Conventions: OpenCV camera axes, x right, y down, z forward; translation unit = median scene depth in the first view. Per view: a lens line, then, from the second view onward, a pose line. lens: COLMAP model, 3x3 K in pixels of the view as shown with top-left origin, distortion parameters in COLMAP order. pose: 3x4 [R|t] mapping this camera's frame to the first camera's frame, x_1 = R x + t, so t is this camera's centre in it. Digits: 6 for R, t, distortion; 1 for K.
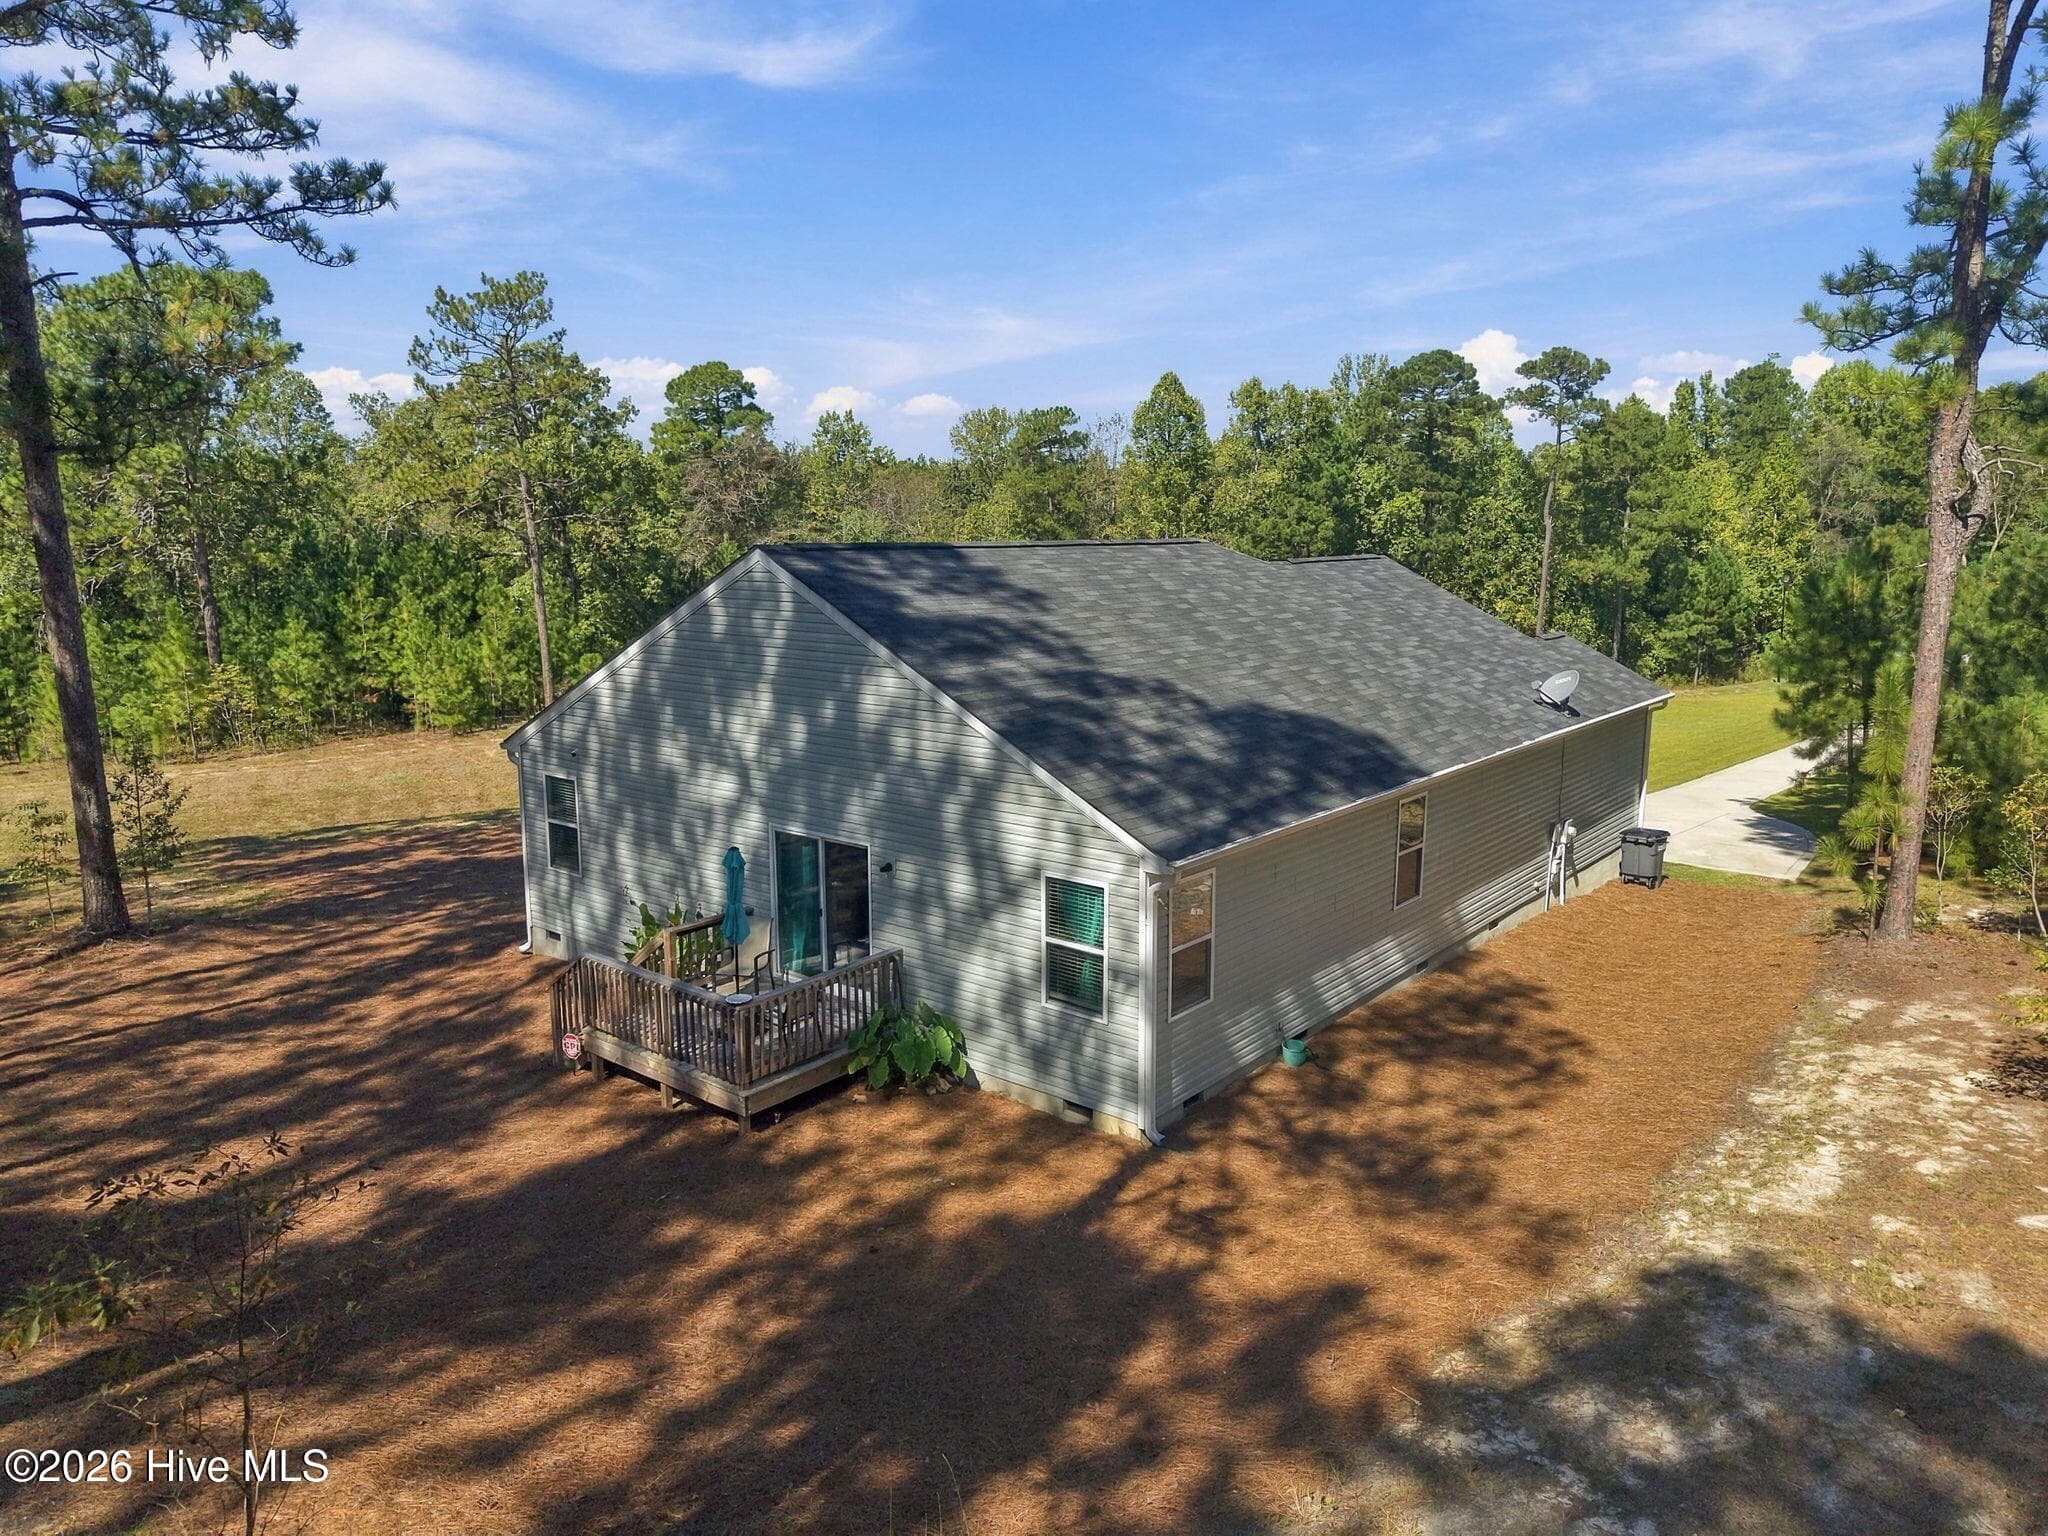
lens RADIAL K [[1335.0, 0, 1030.7], [0, 1335.0, 815.3], [0, 0, 1]] dist [-0.005131, 0.001172]
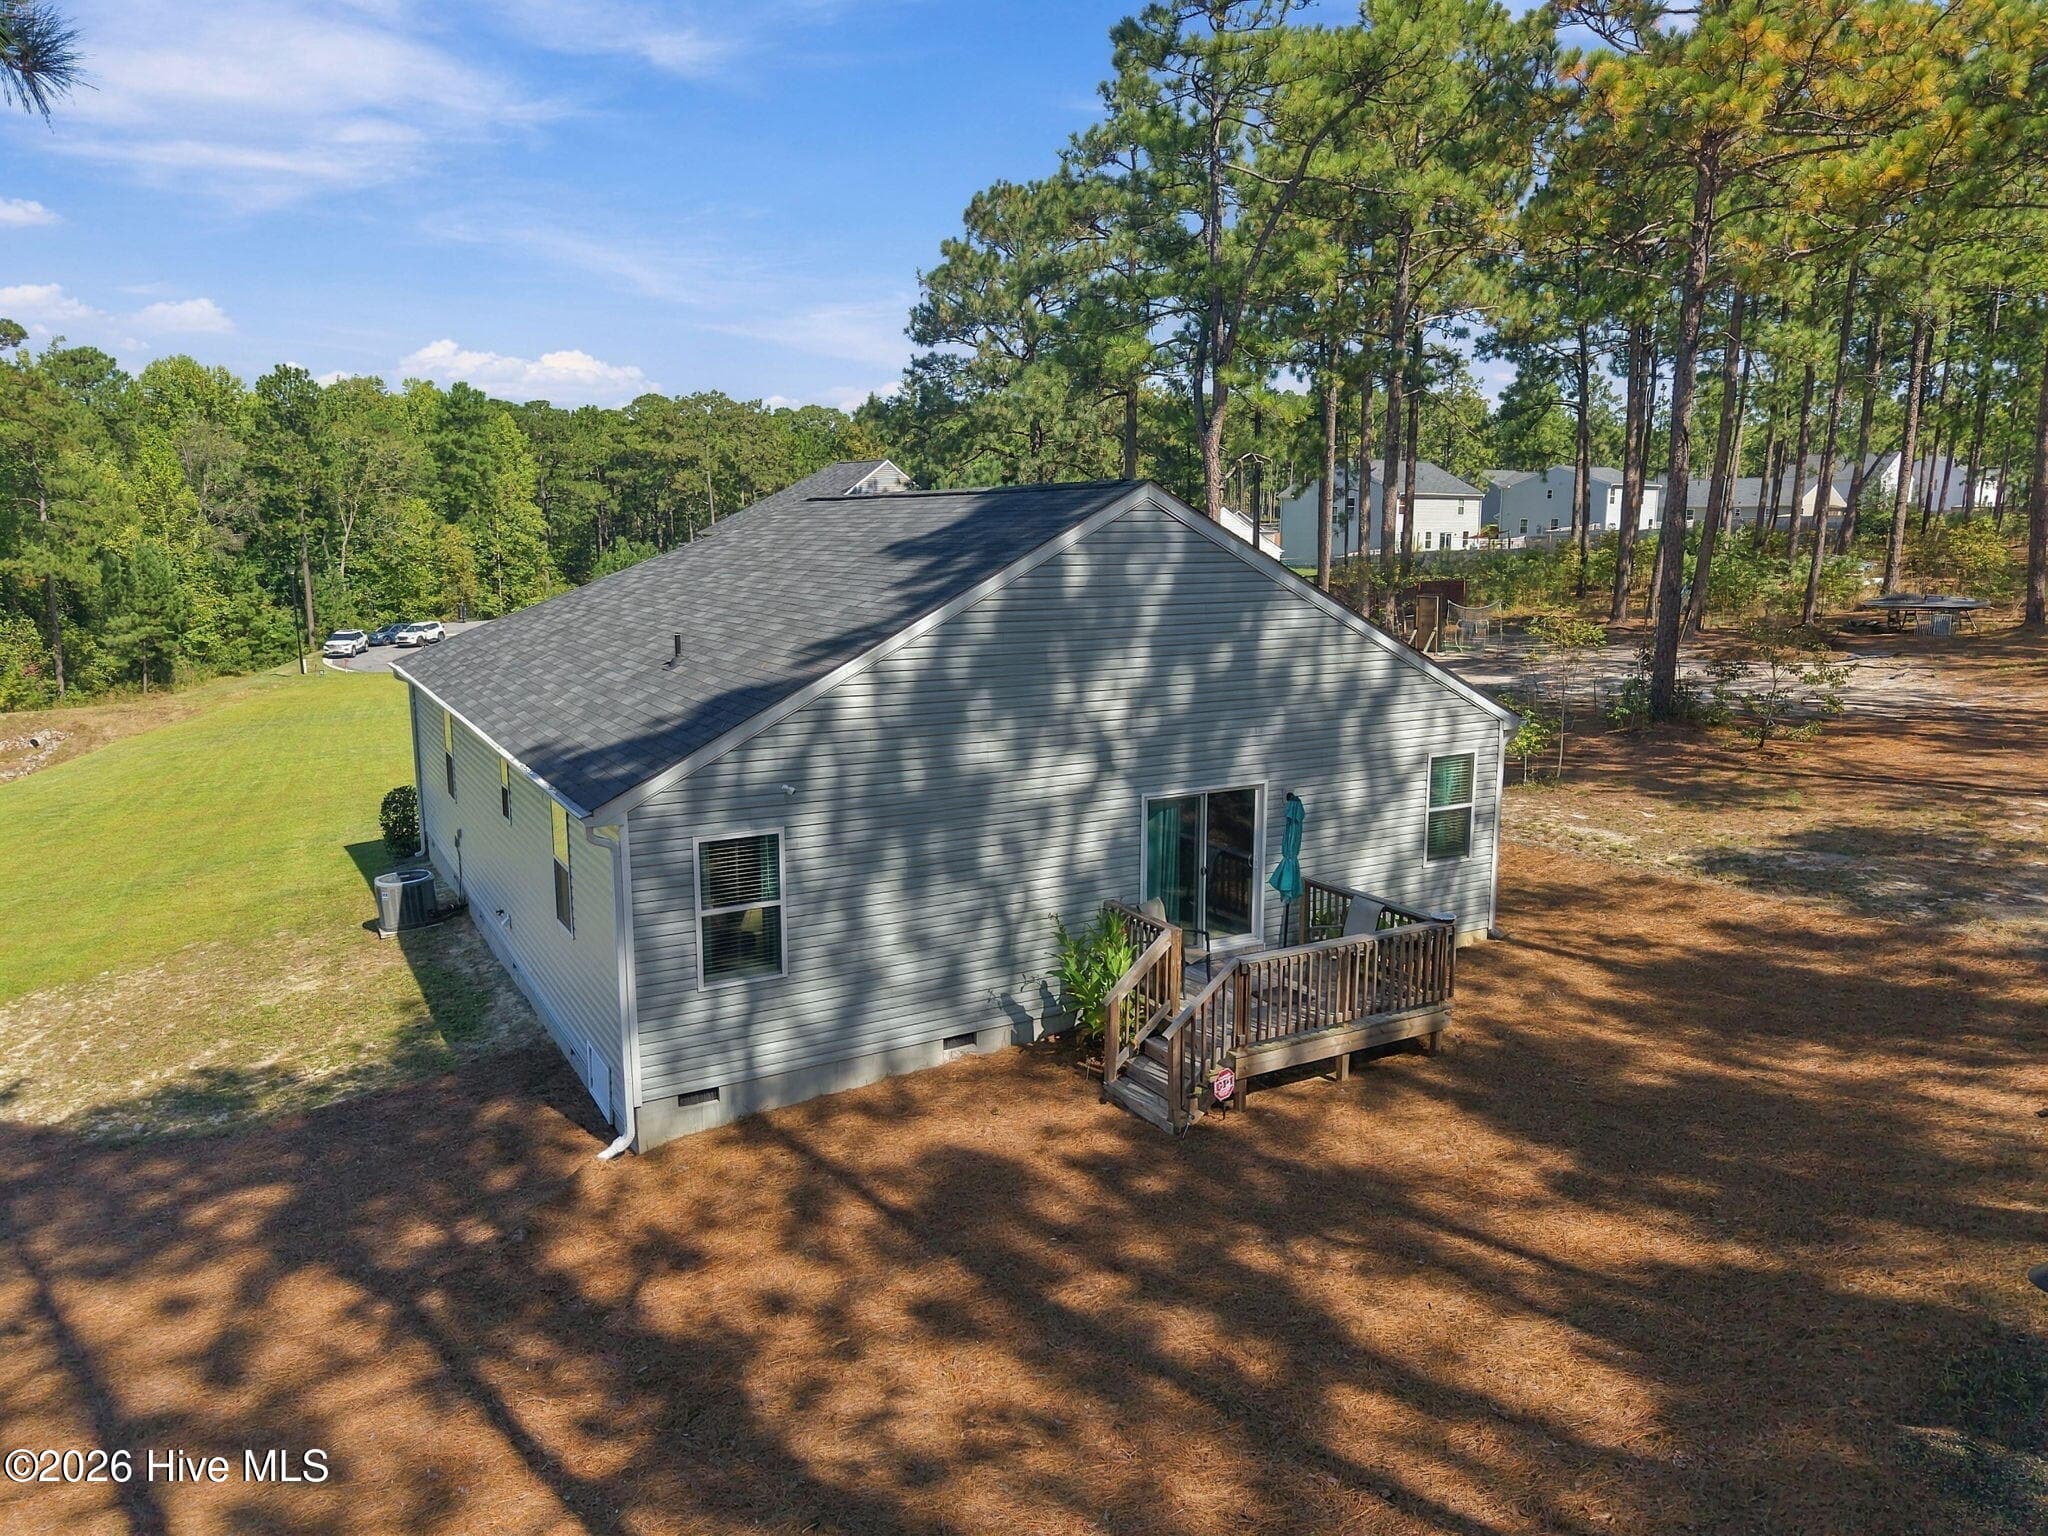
lens RADIAL K [[1355.1, 0, 1024.0], [0, 1355.1, 768.0], [0, 0, 1]] dist [0.002861, 0.000800]
pose [[0.369026, -0.162393, 0.915122, -1.053311], [0.197972, 0.975755, 0.093320, -0.112334], [-0.908090, 0.146730, 0.392228, 0.708208]]
